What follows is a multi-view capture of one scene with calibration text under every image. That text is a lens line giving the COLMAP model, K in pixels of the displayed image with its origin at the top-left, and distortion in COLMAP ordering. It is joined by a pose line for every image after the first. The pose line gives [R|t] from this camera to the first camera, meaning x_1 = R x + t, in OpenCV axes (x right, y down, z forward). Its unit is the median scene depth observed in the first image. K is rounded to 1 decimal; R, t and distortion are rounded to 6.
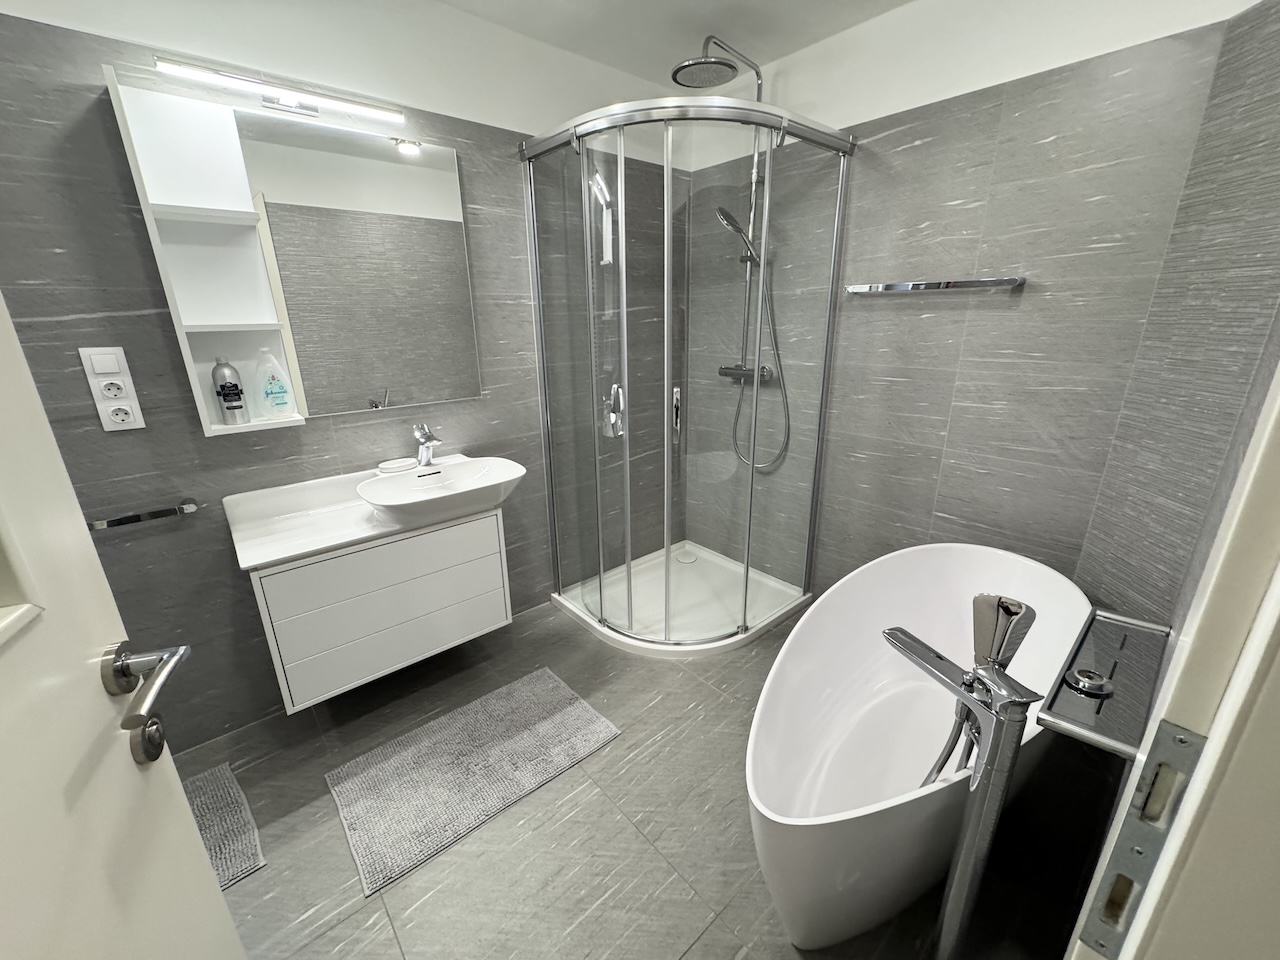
lens RADIAL K [[508.4, 0, 640.0], [0, 508.4, 480.0], [0, 0, 1]] dist [-0.000289, 0.000014]
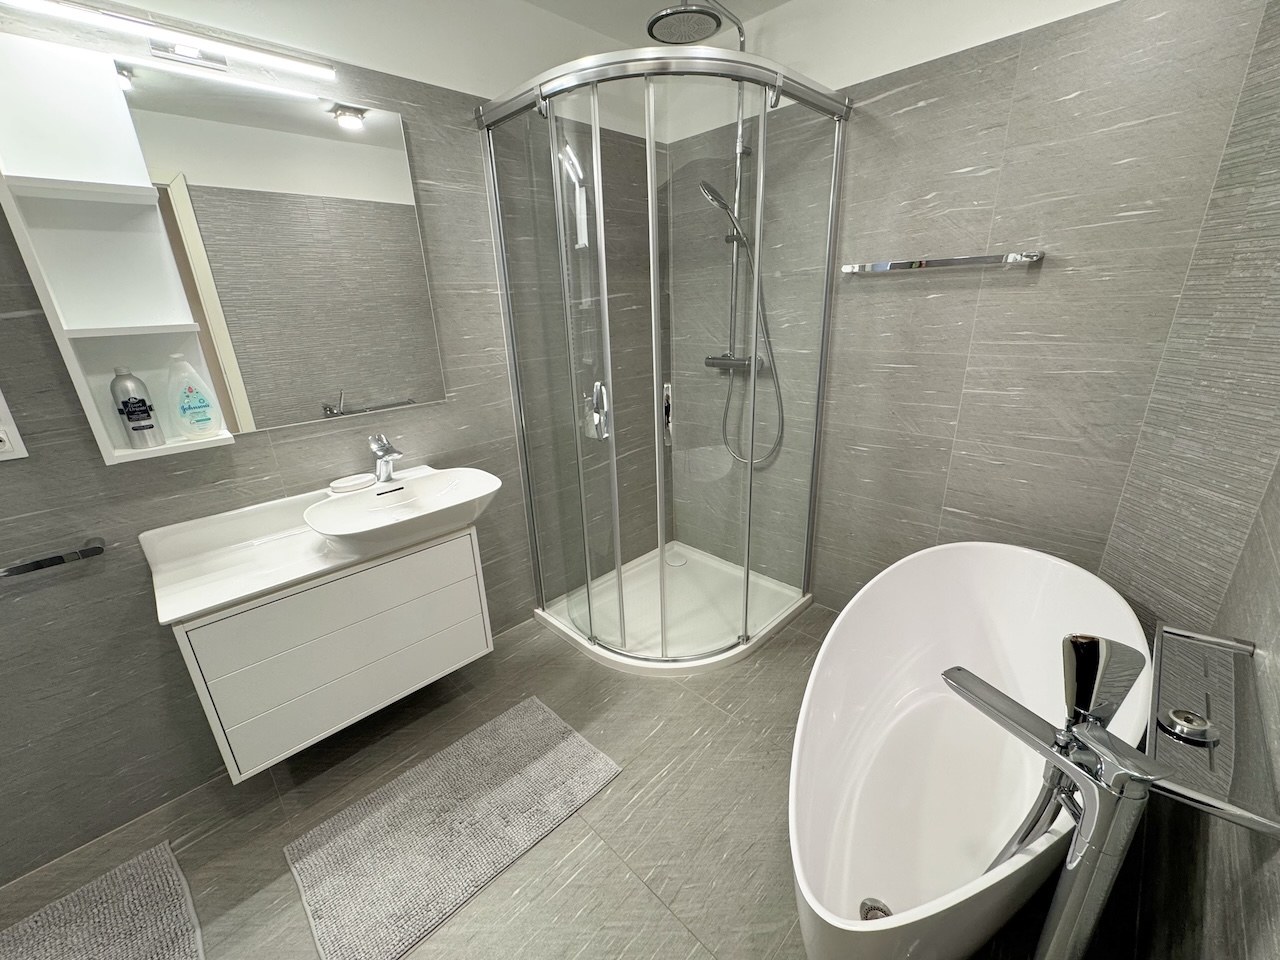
lens RADIAL K [[508.4, 0, 640.0], [0, 508.4, 480.0], [0, 0, 1]] dist [-0.000289, 0.000014]
pose [[0.997812, -0.042292, 0.050824, -0.029479], [0.041107, 0.998863, 0.024142, -0.036713], [-0.051787, -0.022000, 0.998416, 0.107755]]
